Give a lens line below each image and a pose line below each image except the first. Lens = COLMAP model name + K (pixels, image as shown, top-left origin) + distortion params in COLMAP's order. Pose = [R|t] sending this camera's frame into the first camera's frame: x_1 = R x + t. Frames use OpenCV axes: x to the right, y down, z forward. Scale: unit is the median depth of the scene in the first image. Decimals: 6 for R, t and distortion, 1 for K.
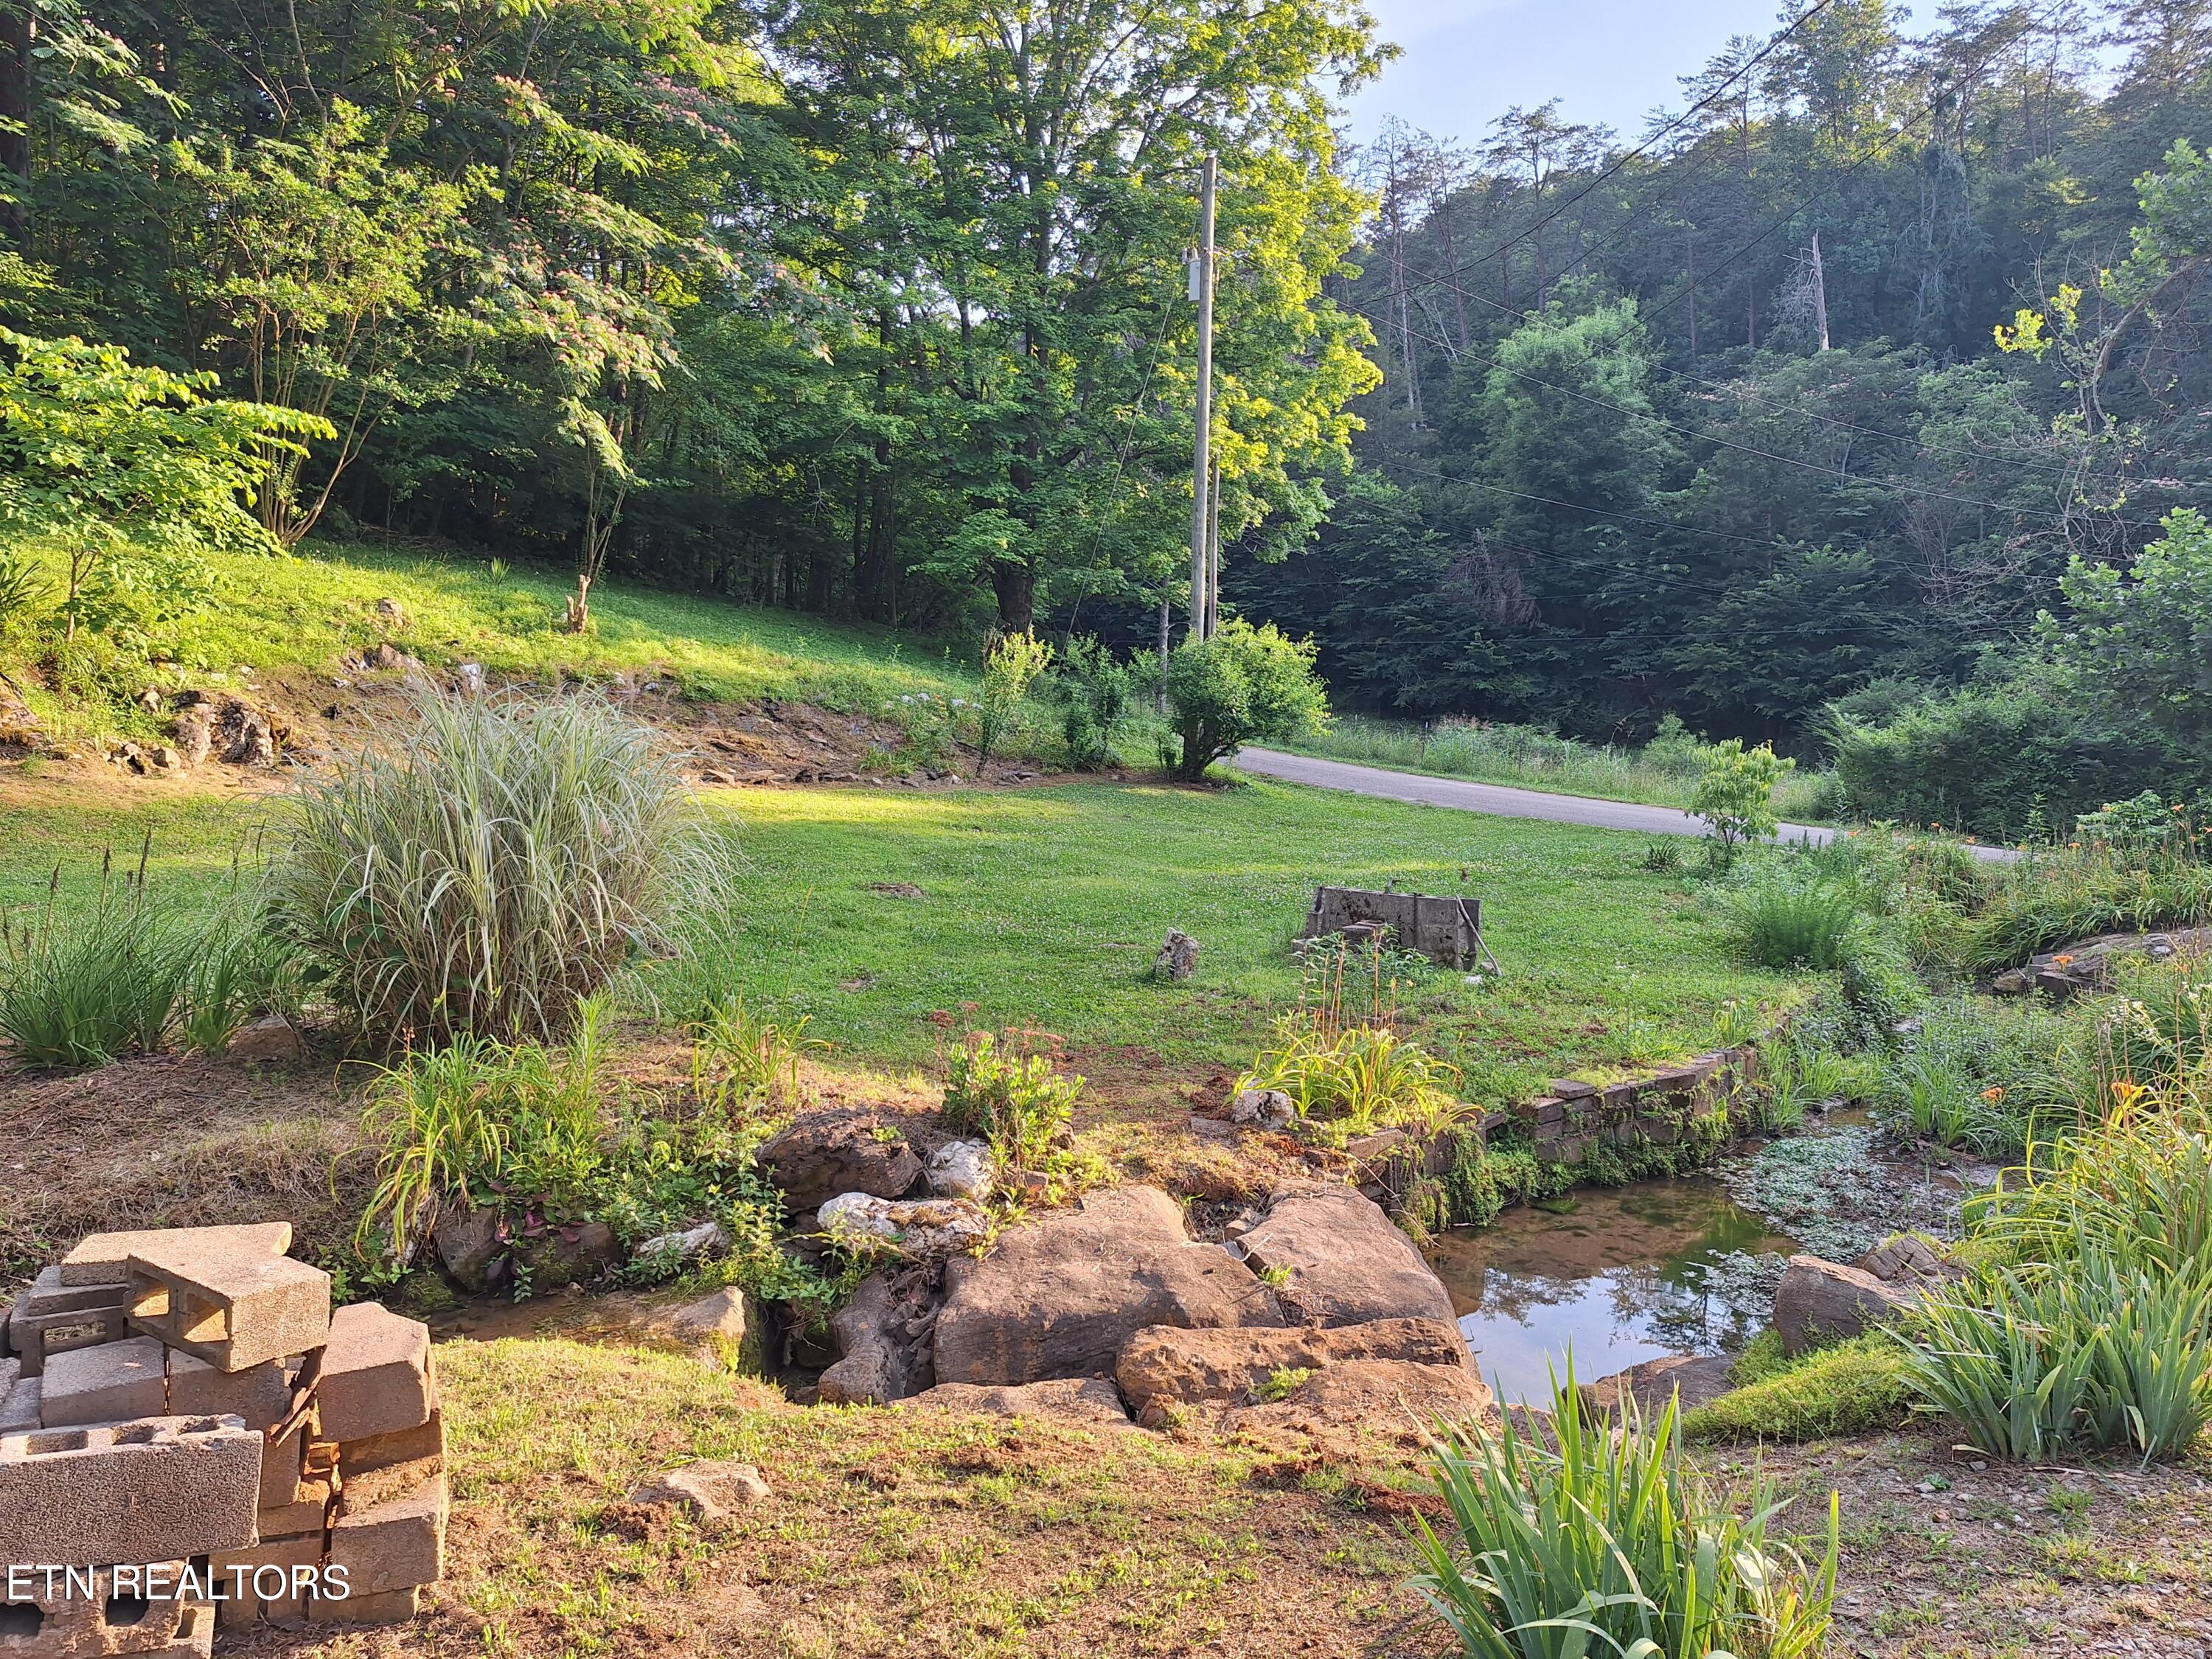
lens RADIAL K [[1914.5, 0, 914.9], [0, 1914.5, 833.4], [0, 0, 1]] dist [0.159891, -0.198185]
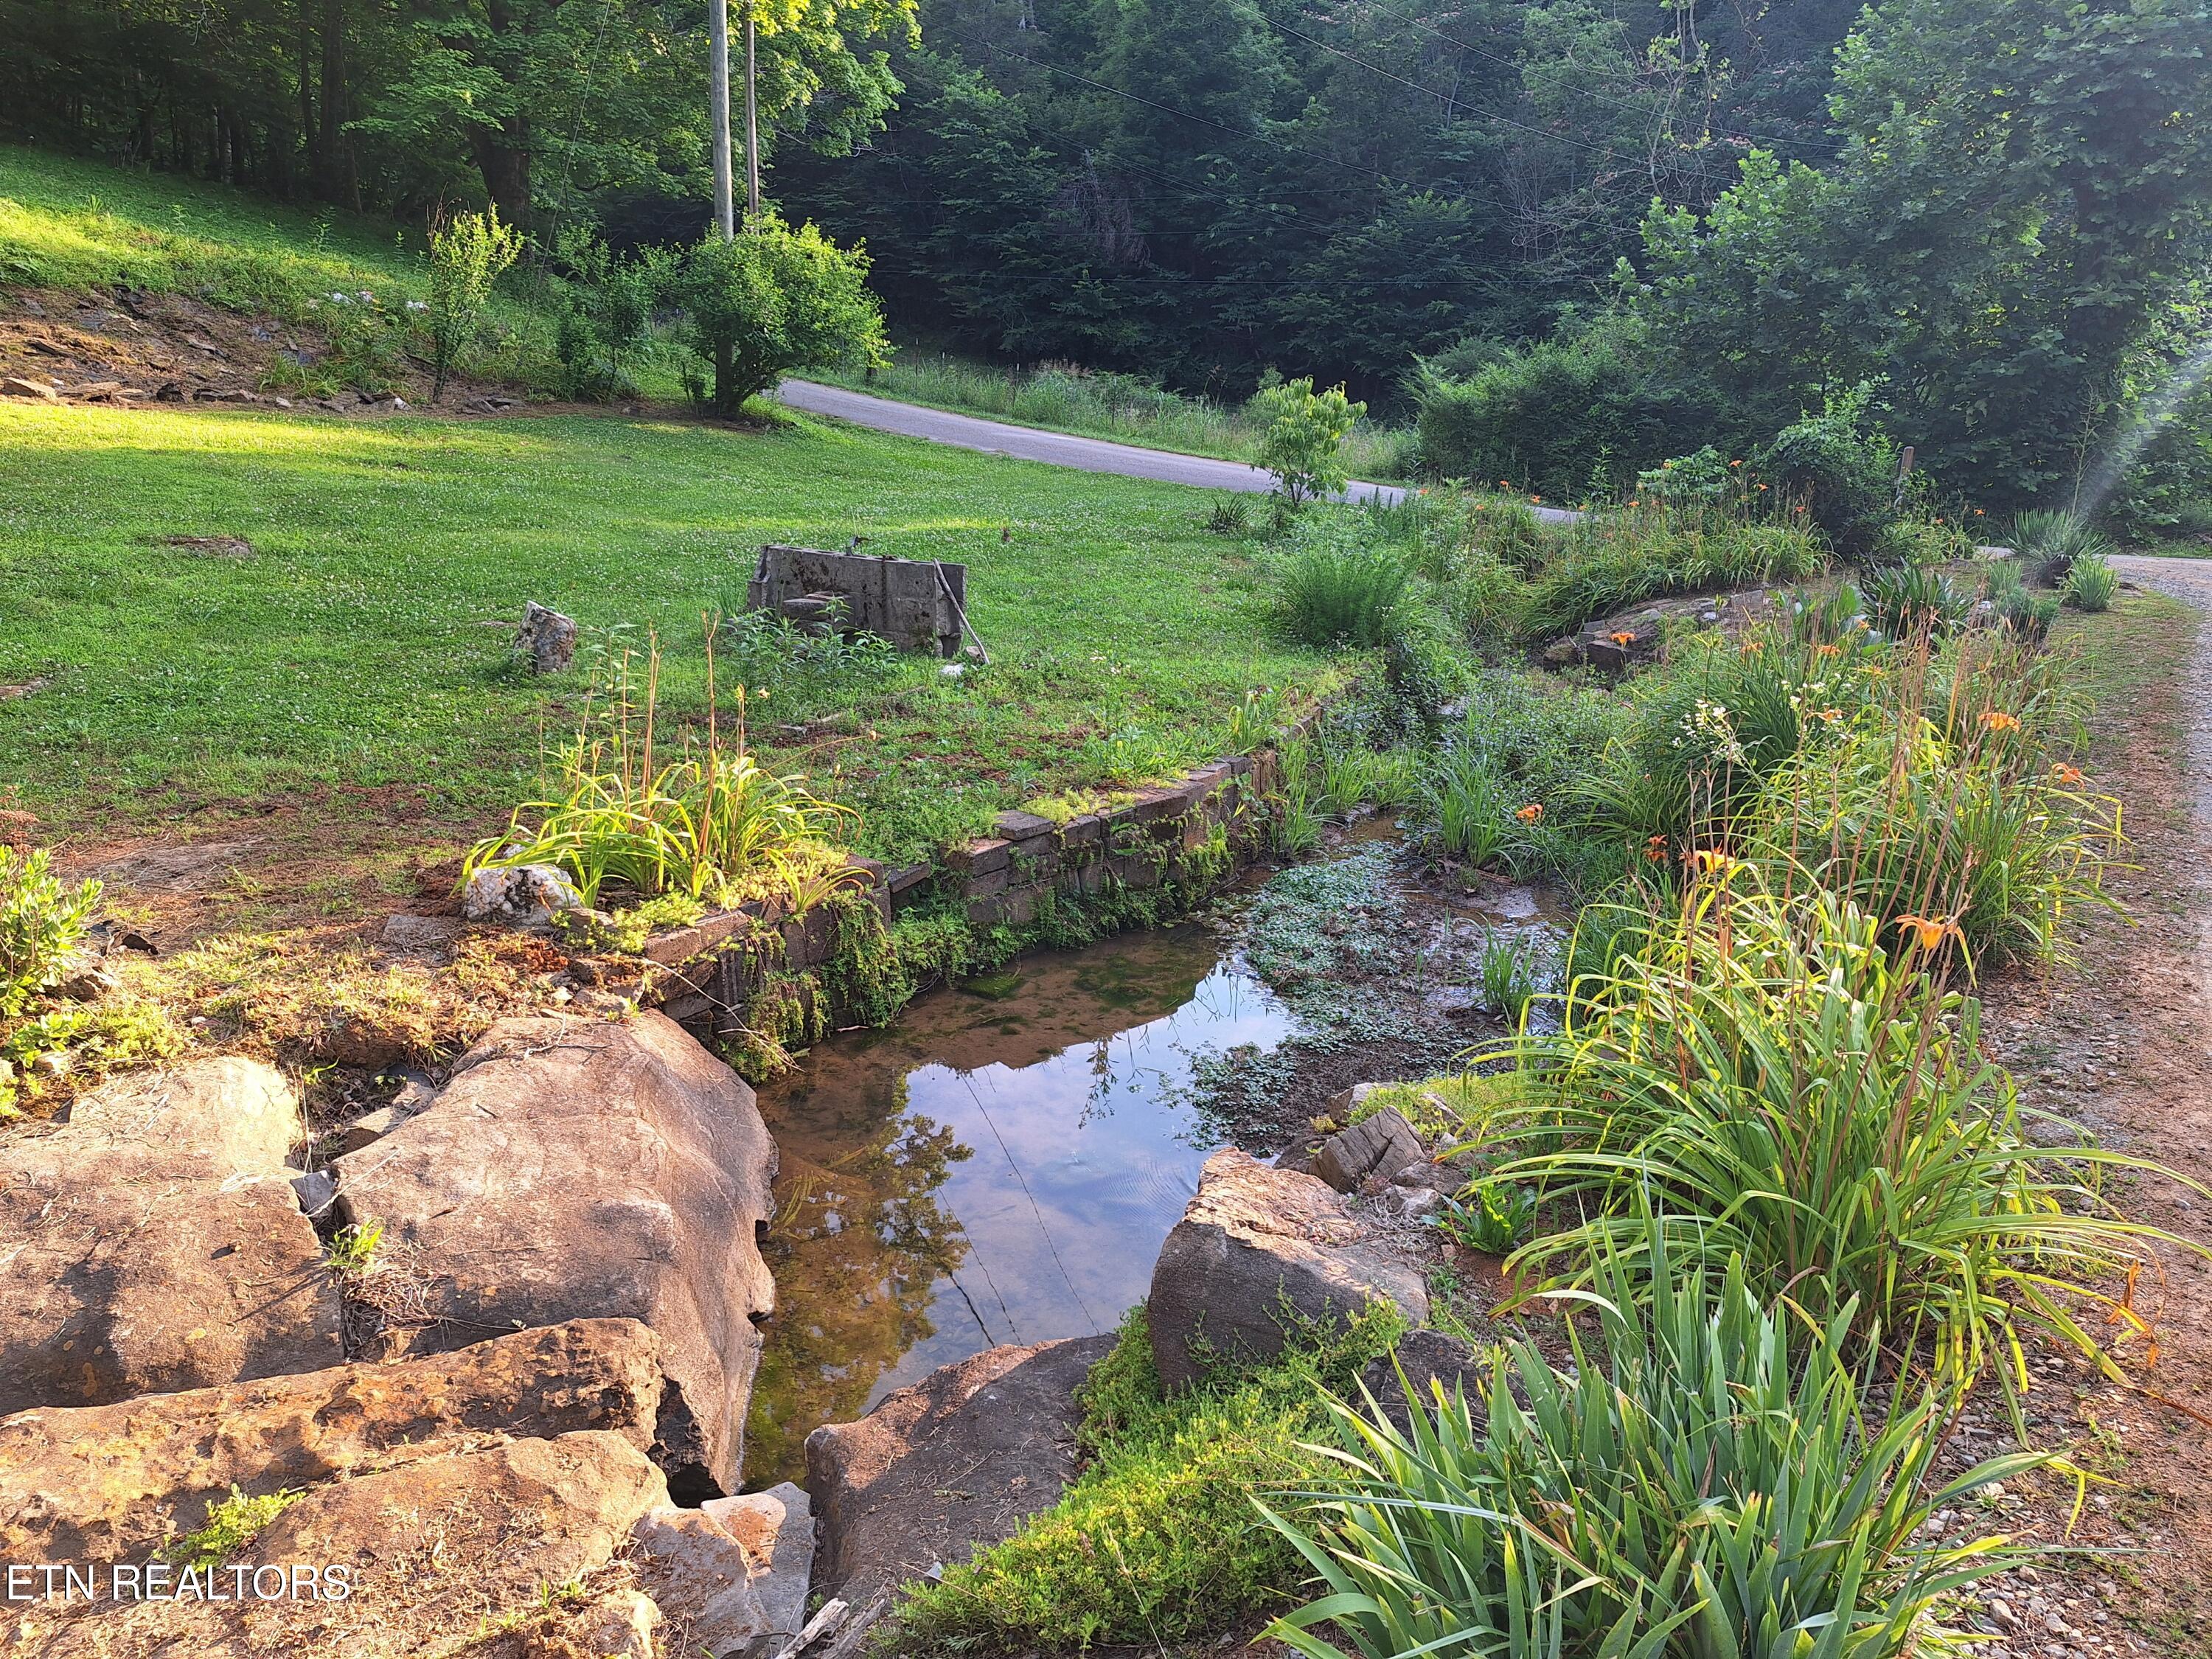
lens RADIAL K [[1512.2, 0, 1106.0], [0, 1512.2, 829.5], [0, 0, 1]] dist [0.102536, -0.127684]
pose [[0.976163, -0.034367, 0.214299, 0.175927], [-0.010864, 0.978409, 0.206394, 0.009925], [-0.216765, -0.203802, 0.954713, 0.319508]]
